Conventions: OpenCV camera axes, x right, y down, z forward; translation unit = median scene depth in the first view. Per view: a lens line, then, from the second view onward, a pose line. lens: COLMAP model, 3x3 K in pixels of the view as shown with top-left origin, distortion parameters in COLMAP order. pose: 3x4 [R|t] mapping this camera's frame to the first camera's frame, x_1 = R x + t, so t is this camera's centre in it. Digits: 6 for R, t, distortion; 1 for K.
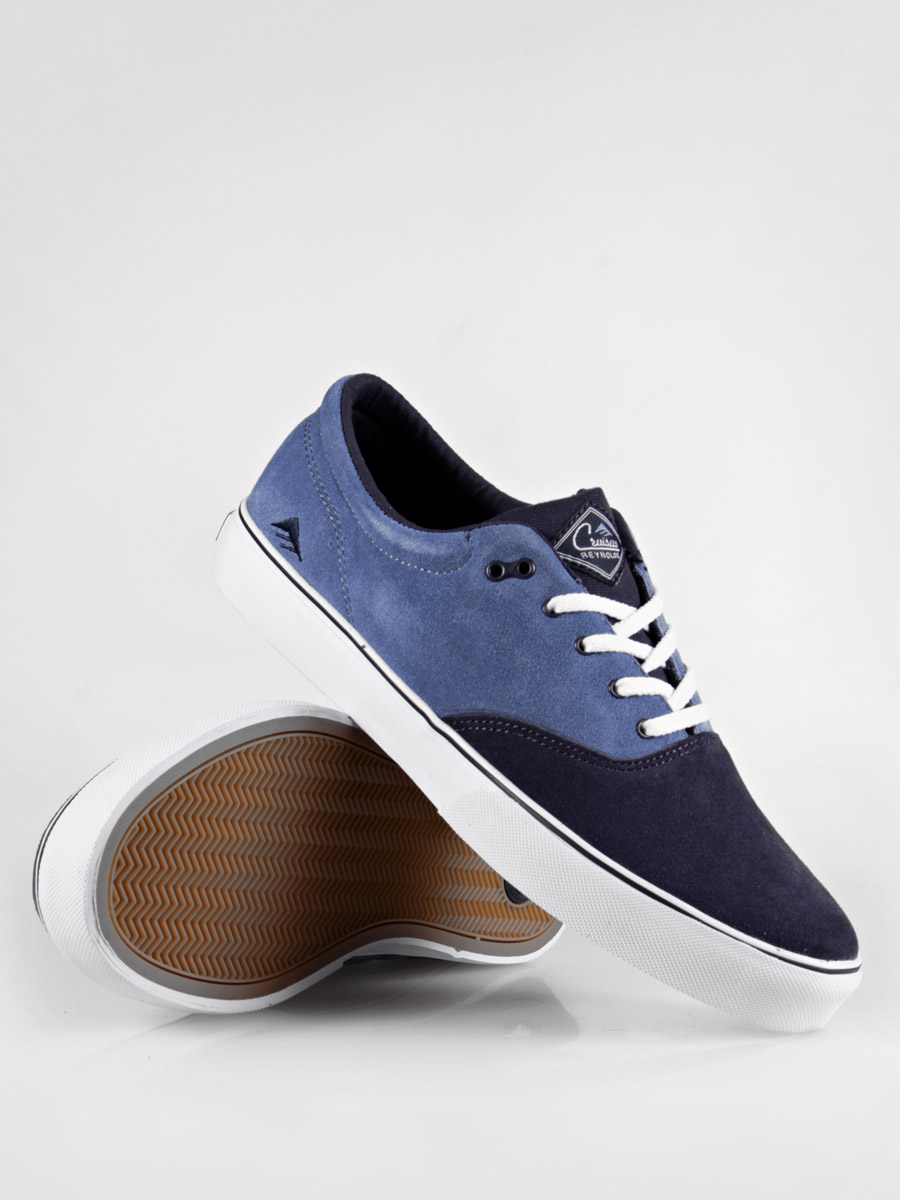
lens RADIAL K [[2998.8, 0, 450.0], [0, 2998.8, 600.0], [0, 0, 1]] dist [-0.034488, -0.251433]
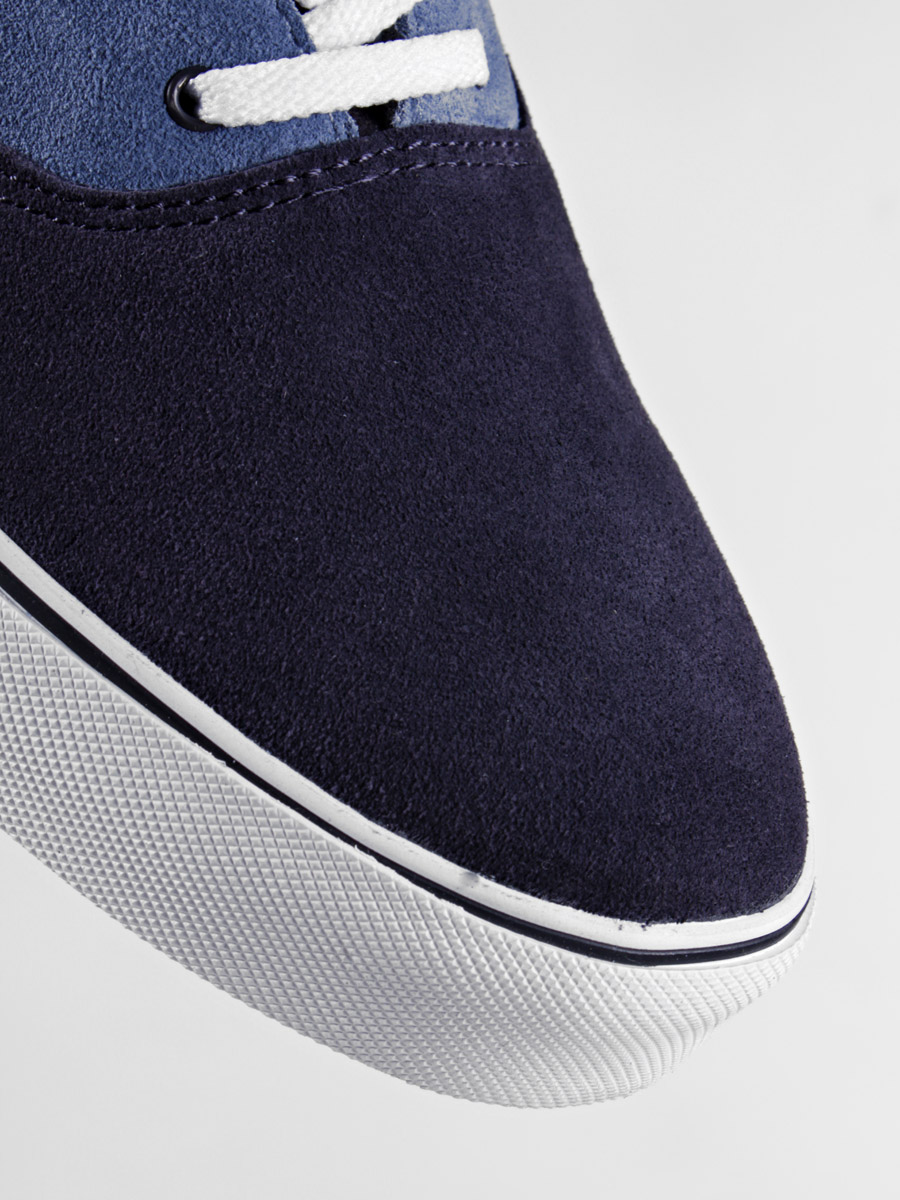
lens RADIAL K [[2998.8, 0, 450.0], [0, 2998.8, 600.0], [0, 0, 1]] dist [-0.034488, -0.251433]
pose [[0.969831, 0.148238, -0.193528, 0.158577], [-0.092019, 0.957751, 0.272479, 0.005644], [0.225743, -0.246450, 0.942498, 0.698877]]
